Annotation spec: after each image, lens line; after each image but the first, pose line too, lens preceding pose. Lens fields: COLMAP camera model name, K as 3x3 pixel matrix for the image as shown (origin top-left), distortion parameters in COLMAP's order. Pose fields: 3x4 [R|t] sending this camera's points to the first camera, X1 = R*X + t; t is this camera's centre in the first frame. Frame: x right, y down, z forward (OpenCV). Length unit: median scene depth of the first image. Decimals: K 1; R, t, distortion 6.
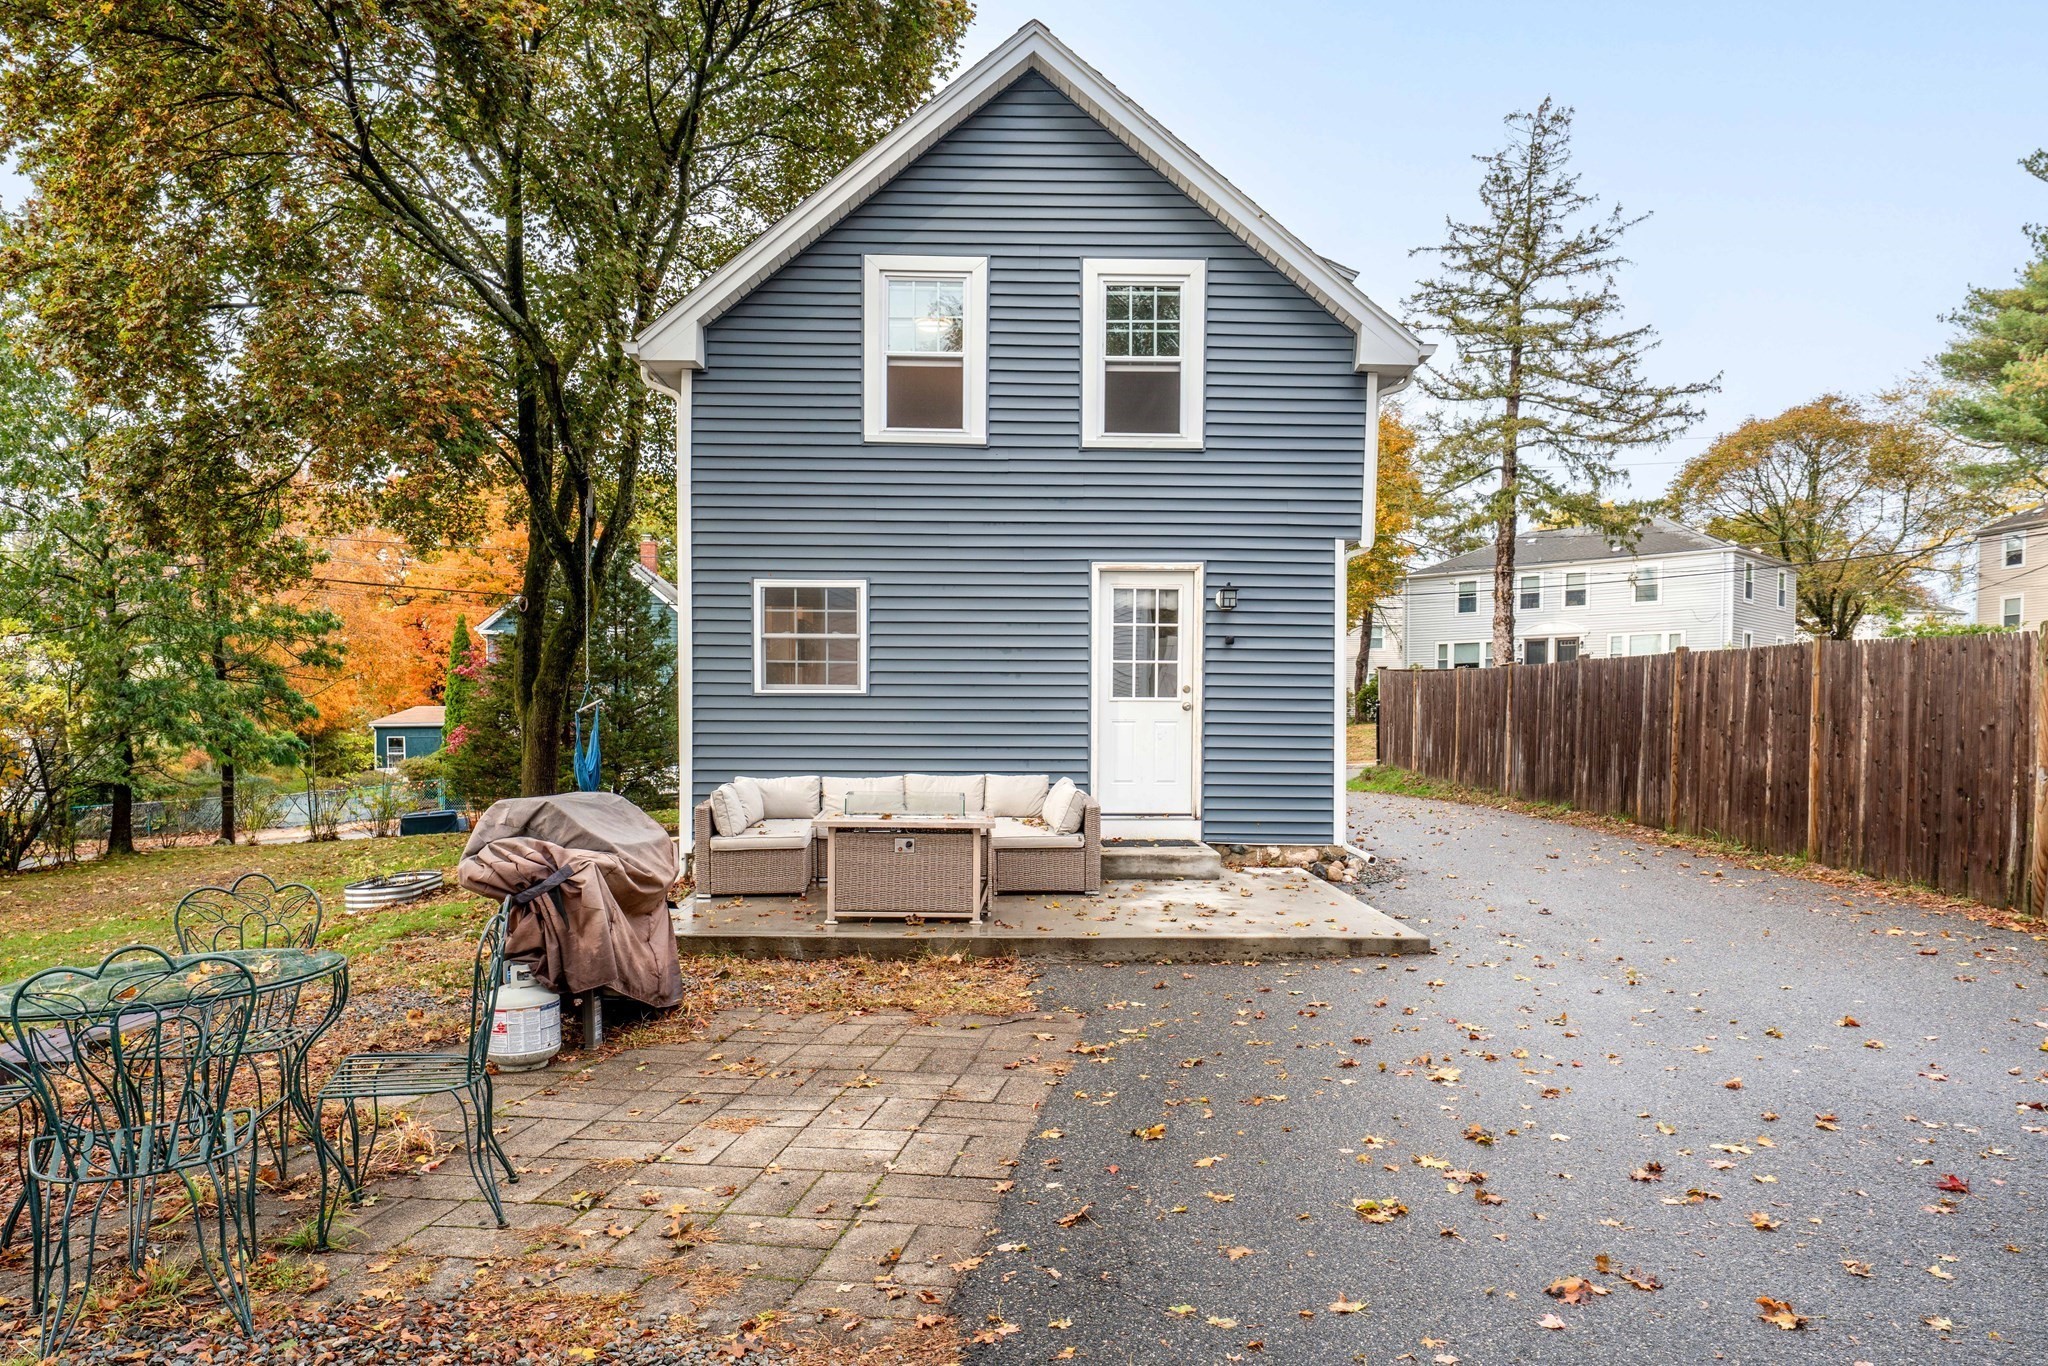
lens RADIAL K [[1264.6, 0, 1018.6], [0, 1264.6, 688.2], [0, 0, 1]] dist [0.001695, 0.000517]
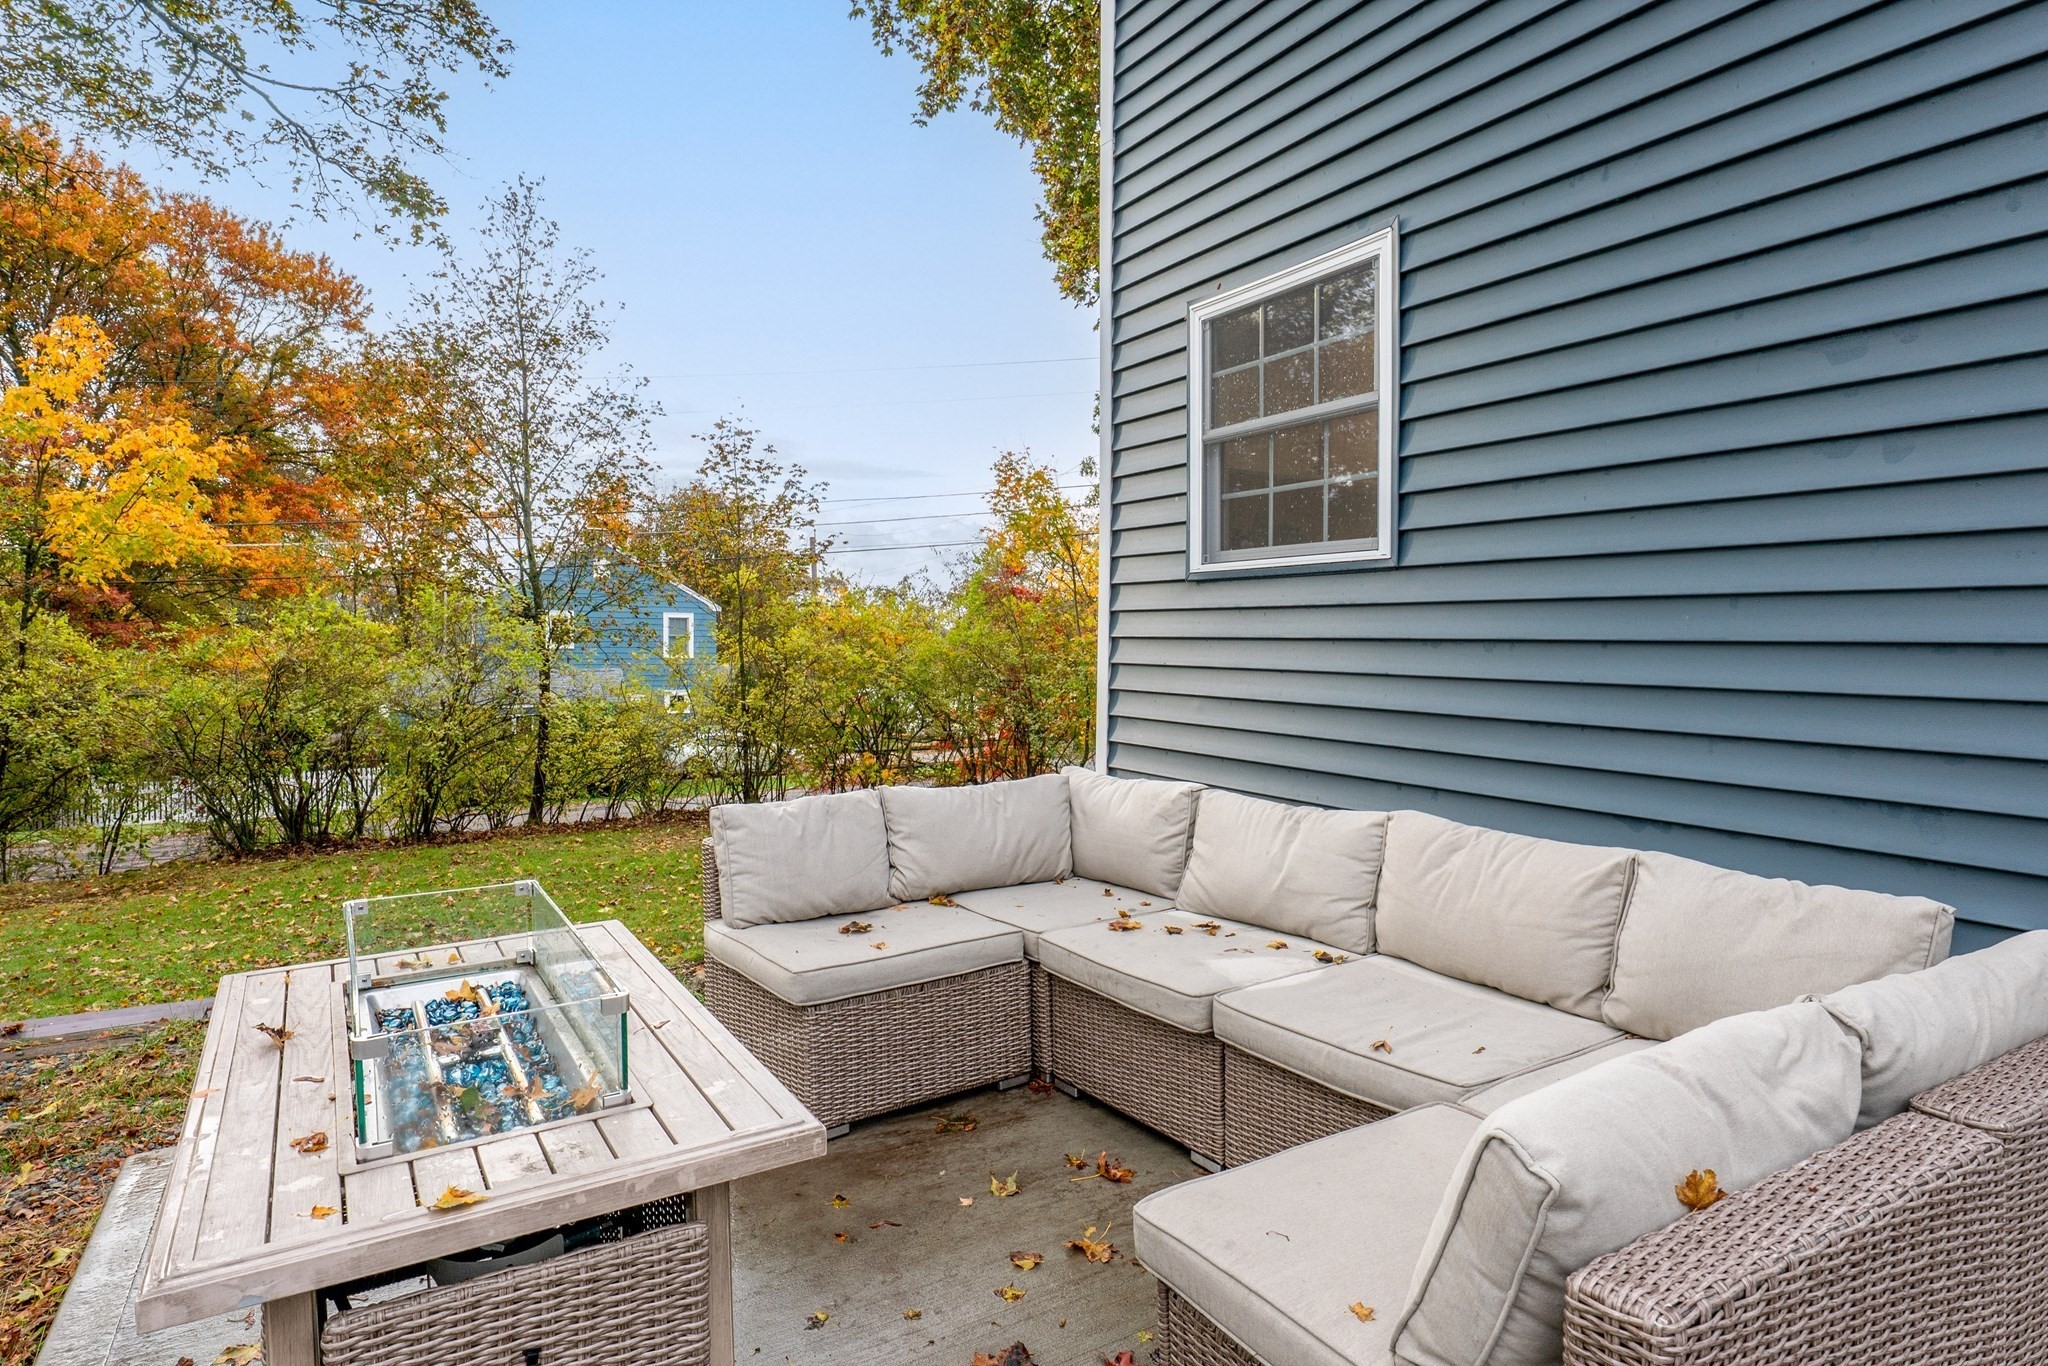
lens RADIAL K [[1171.4, 0, 1025.9], [0, 1171.4, 670.0], [0, 0, 1]] dist [-0.004695, -0.002641]
pose [[0.480788, 0.023589, -0.876519, 0.111767], [0.013889, 0.999308, 0.034512, 0.021851], [0.876727, -0.028767, 0.480128, 0.759354]]
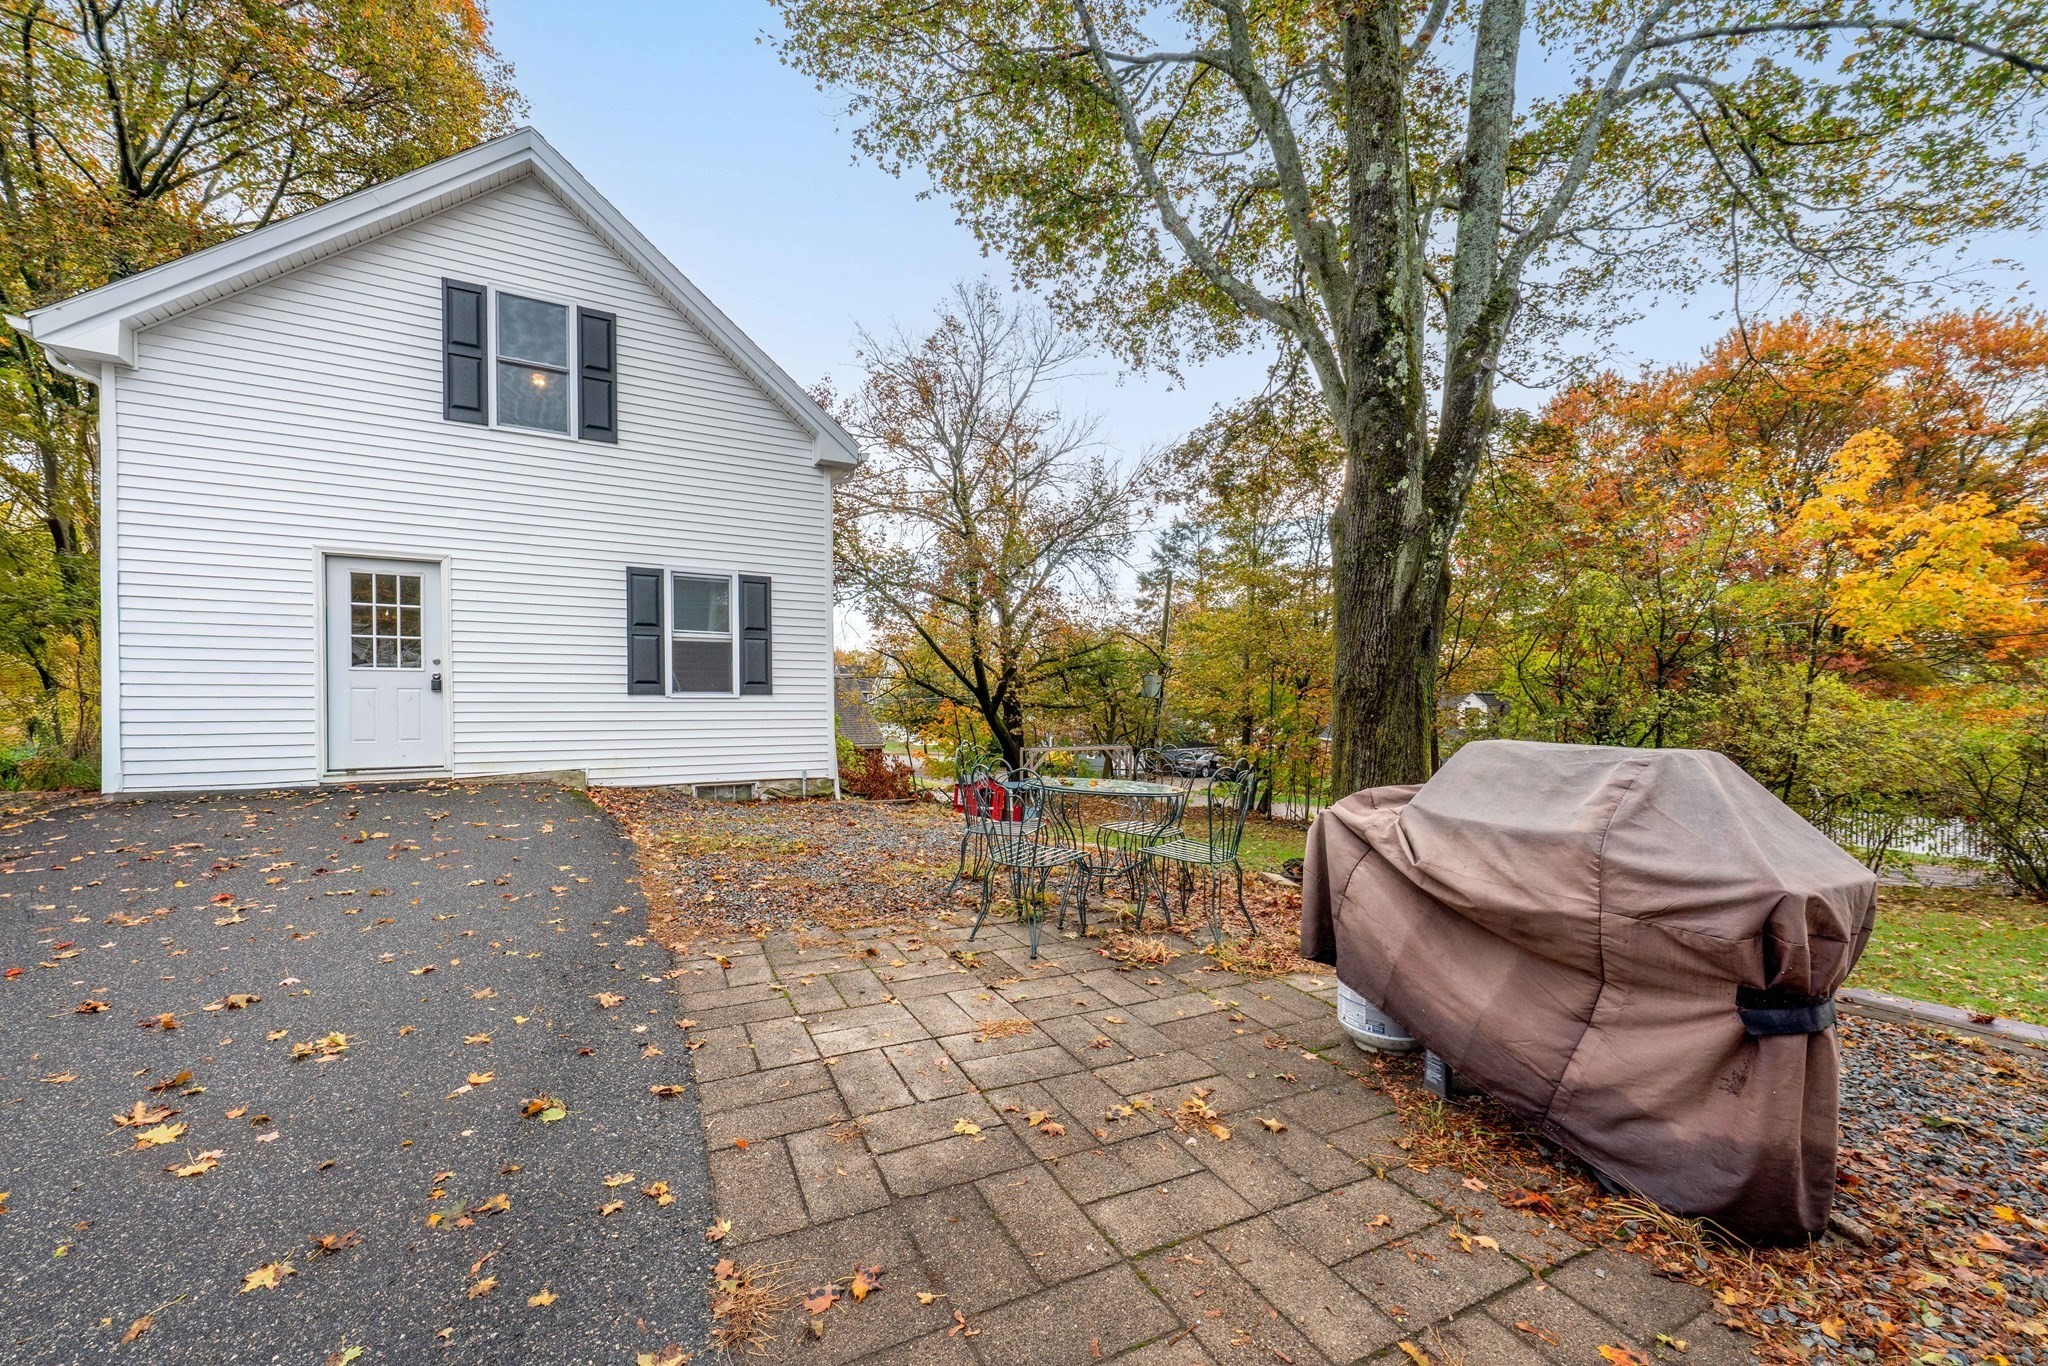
lens RADIAL K [[791.5, 0, 986.5], [0, 791.5, 704.5], [0, 0, 1]] dist [-0.001087, 0.000901]
pose [[-0.829956, 0.003737, -0.557816, 0.063773], [0.008266, 0.999950, -0.005600, 0.036982], [0.557768, -0.009259, -0.829946, 0.669095]]
